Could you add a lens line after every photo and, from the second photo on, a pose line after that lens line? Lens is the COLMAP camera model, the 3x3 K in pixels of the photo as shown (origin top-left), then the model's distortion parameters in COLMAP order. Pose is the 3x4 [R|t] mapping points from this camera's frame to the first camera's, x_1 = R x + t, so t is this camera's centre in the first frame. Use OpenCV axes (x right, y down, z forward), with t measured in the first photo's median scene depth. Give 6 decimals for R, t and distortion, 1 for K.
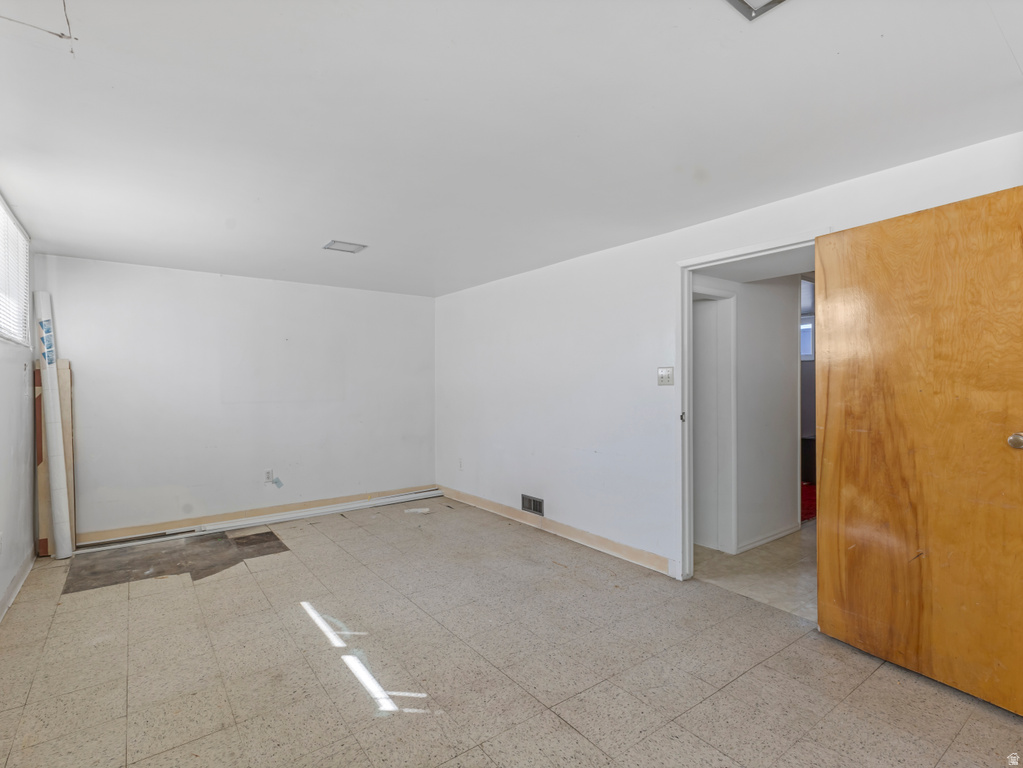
lens RADIAL K [[501.8, 0, 509.8], [0, 501.8, 384.2], [0, 0, 1]] dist [0.006322, 0.000222]
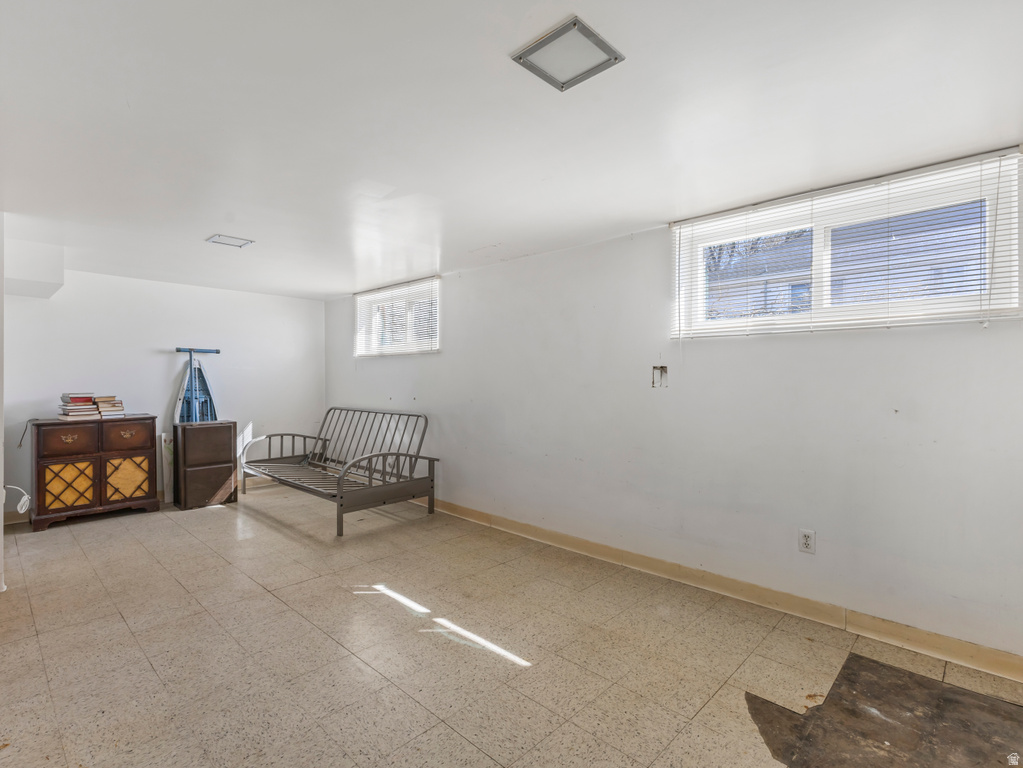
lens RADIAL K [[501.8, 0, 515.2], [0, 501.8, 379.1], [0, 0, 1]] dist [0.006322, 0.000222]
pose [[-0.984597, 0.000785, -0.174838, -0.300089], [0.000199, 0.999994, 0.003367, -0.003819], [0.174839, 0.003281, -0.984592, 2.014189]]
